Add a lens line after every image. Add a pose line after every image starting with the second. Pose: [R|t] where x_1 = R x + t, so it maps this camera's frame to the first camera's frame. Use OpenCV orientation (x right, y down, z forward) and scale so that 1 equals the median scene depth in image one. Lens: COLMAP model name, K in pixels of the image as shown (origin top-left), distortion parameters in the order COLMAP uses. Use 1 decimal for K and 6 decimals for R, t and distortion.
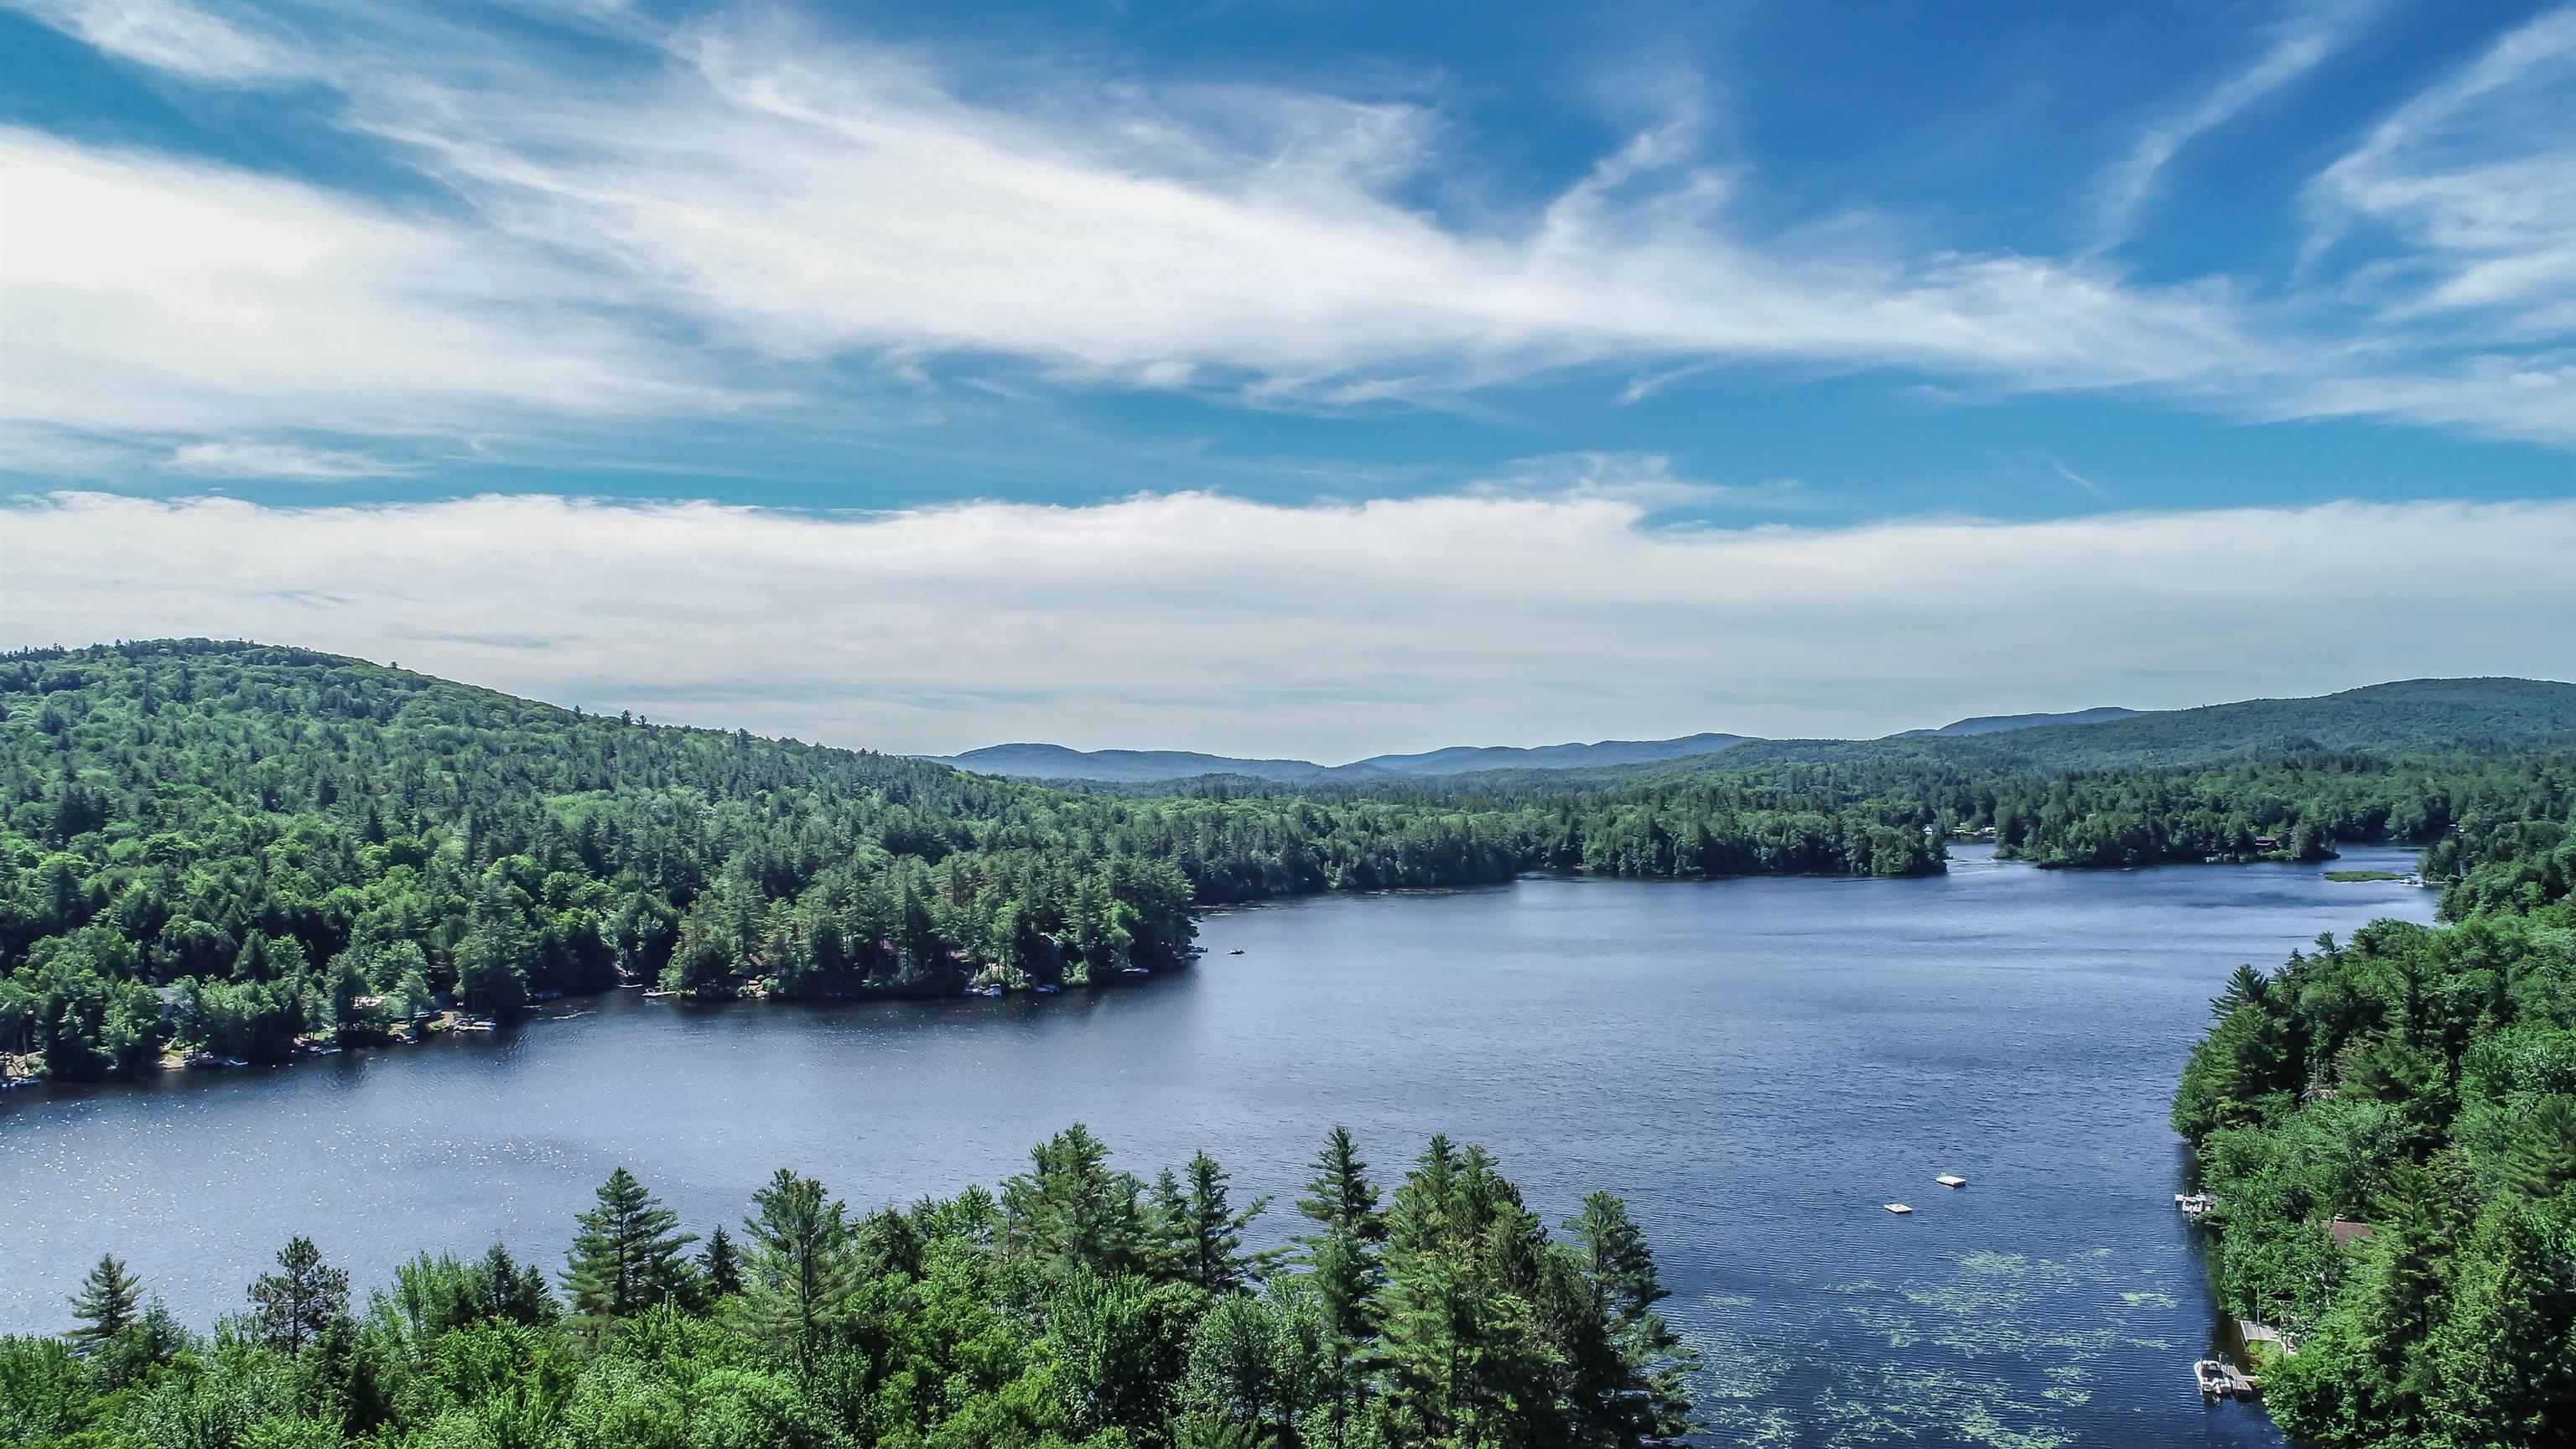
lens RADIAL K [[1745.3, 0, 1280.7], [0, 1745.3, 732.8], [0, 0, 1]] dist [0.006237, 0.000604]
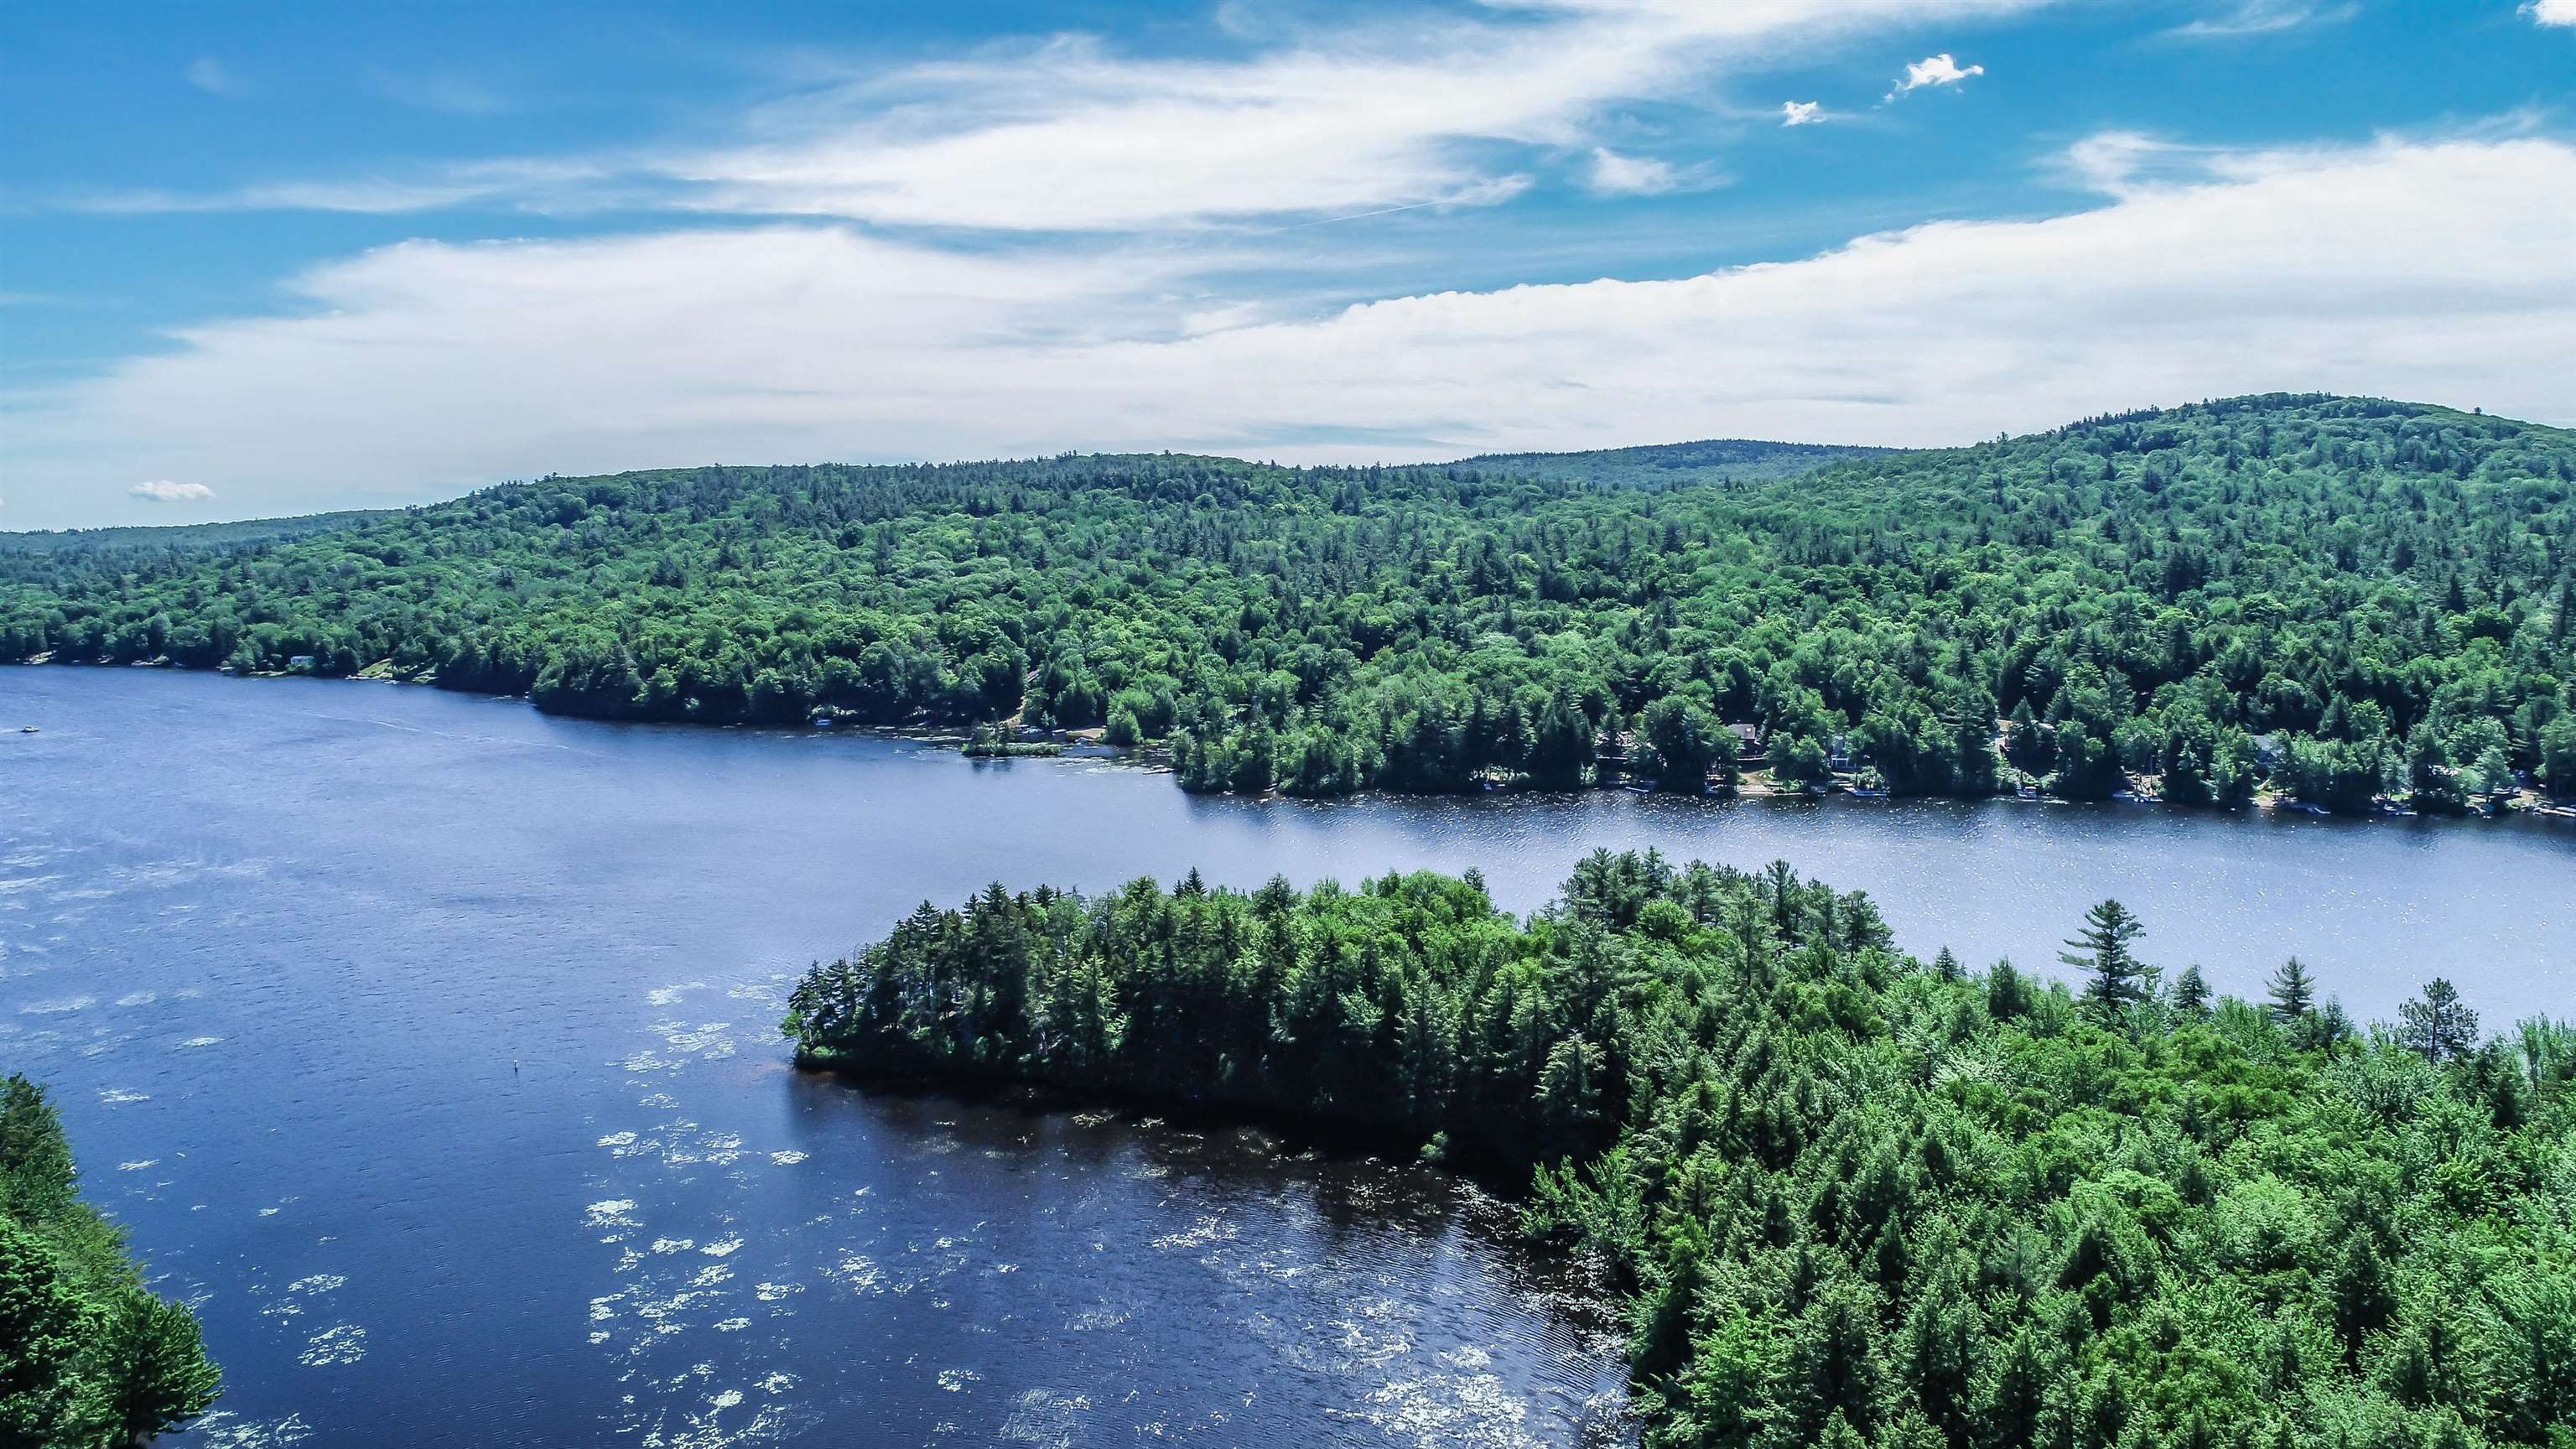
lens RADIAL K [[1745.3, 0, 1280.7], [0, 1745.3, 732.8], [0, 0, 1]] dist [0.006237, 0.000604]
pose [[0.492478, 0.119647, -0.862061, 0.031276], [0.011518, 0.989523, 0.143917, -0.024289], [0.870249, -0.080805, 0.485940, -0.099539]]
